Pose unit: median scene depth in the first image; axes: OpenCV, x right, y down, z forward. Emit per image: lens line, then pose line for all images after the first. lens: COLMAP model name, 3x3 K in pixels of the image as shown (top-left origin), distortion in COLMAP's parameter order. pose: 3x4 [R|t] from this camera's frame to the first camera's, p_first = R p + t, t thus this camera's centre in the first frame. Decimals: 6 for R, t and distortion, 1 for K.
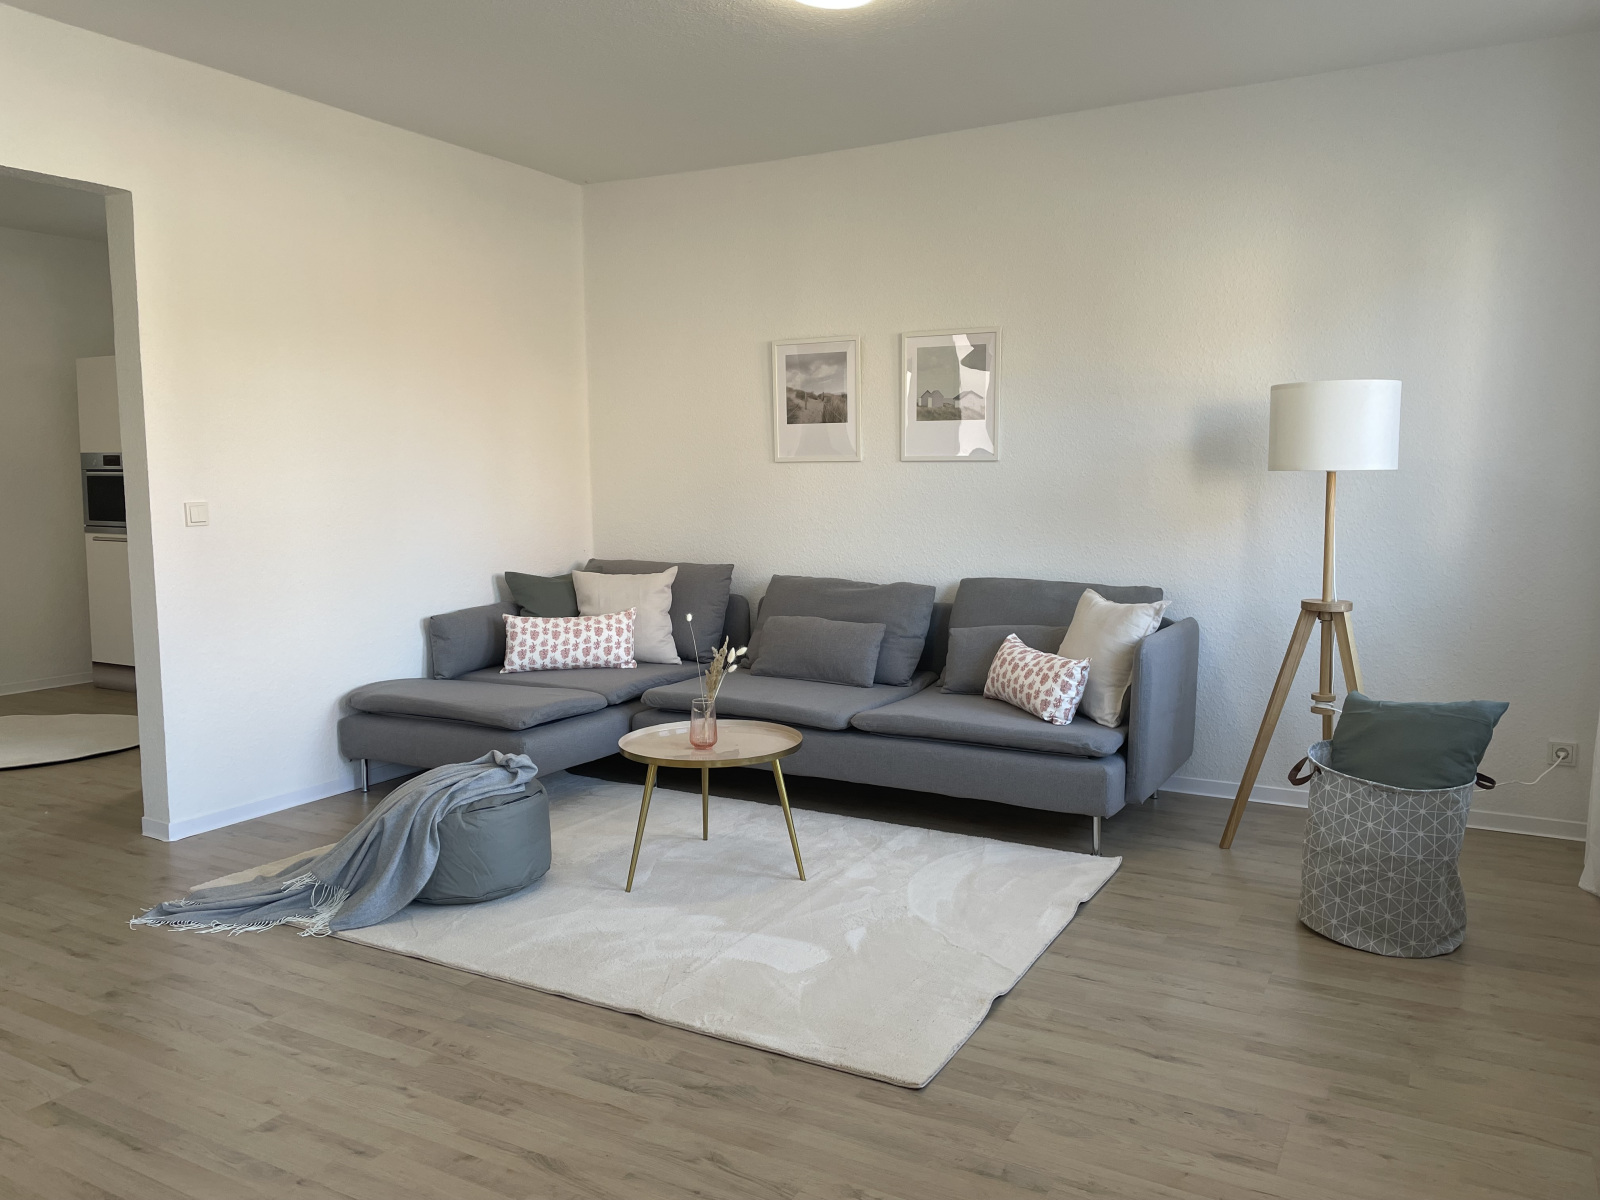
lens RADIAL K [[1187.4, 0, 800.0], [0, 1187.4, 600.0], [0, 0, 1]] dist [0.140817, -0.193454]
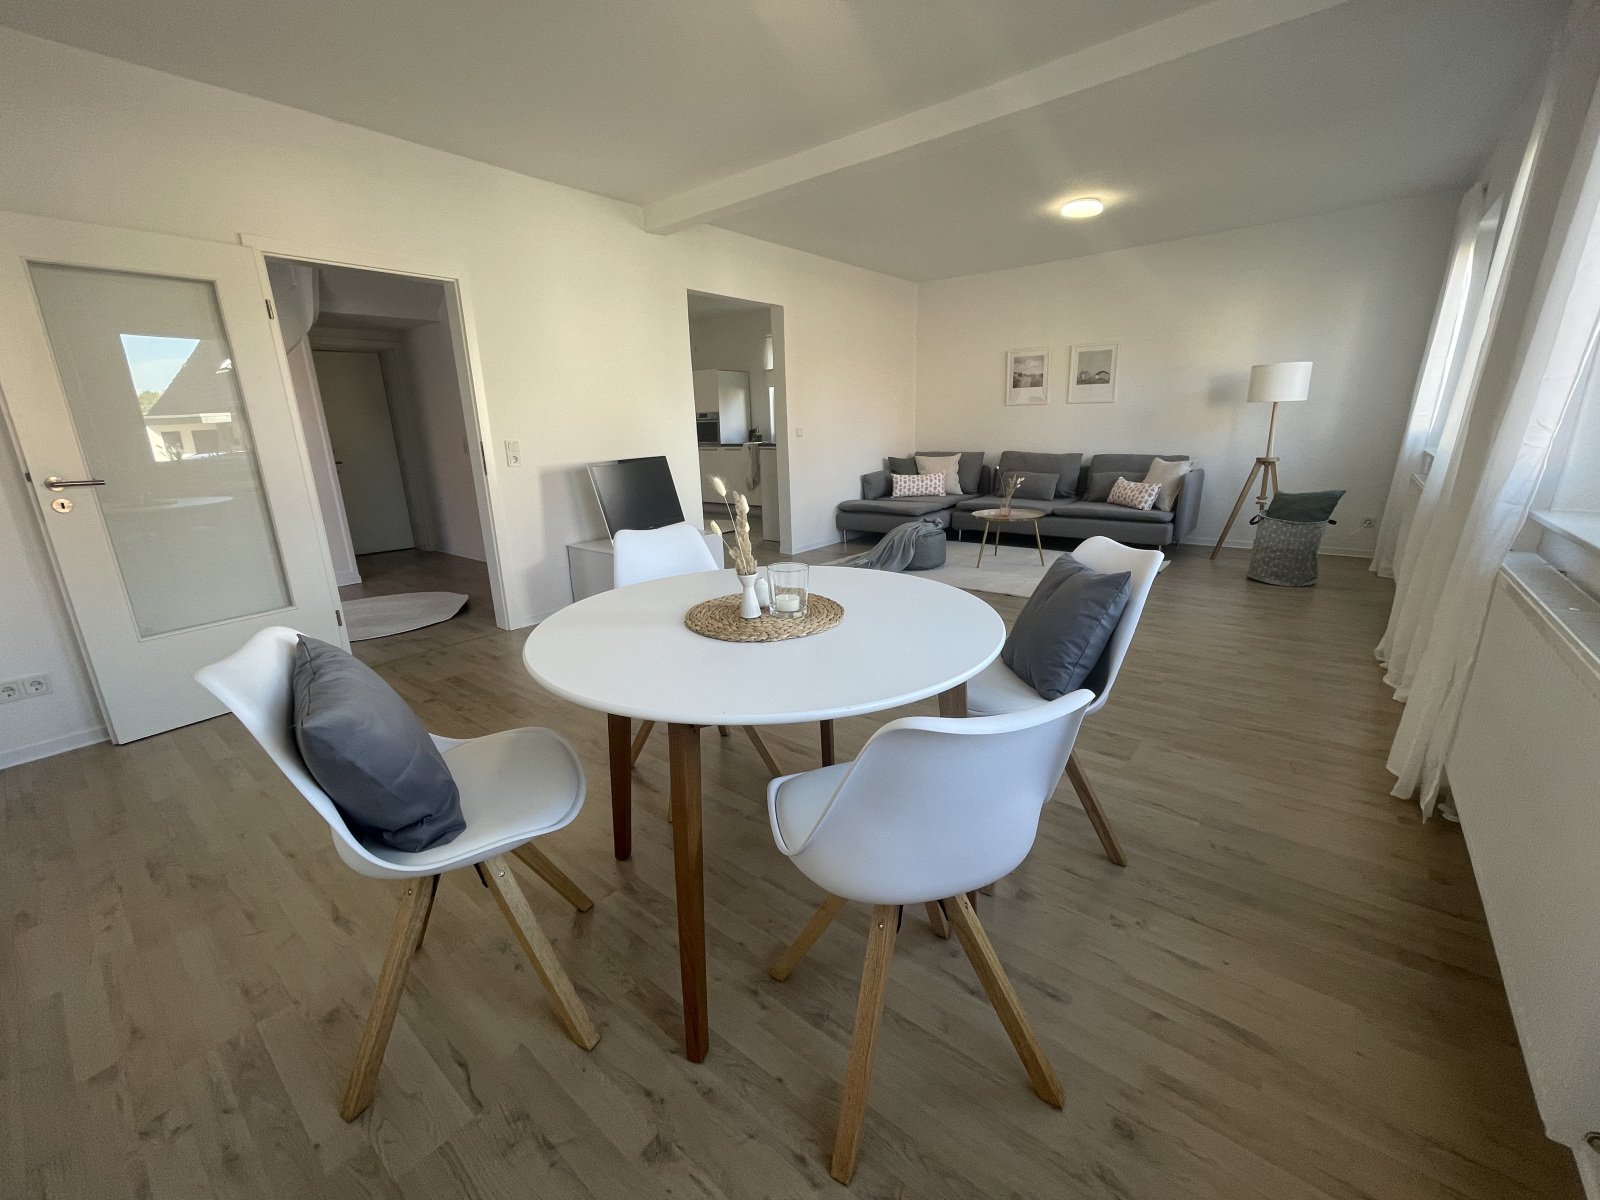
lens RADIAL K [[651.4, 0, 800.0], [0, 651.4, 600.0], [0, 0, 1]] dist [-0.001444, -0.000128]
pose [[0.986463, 0.018440, -0.162947, -0.248027], [0.008185, 0.986882, 0.161233, 0.059440], [0.163783, -0.160384, 0.973372, -0.427355]]
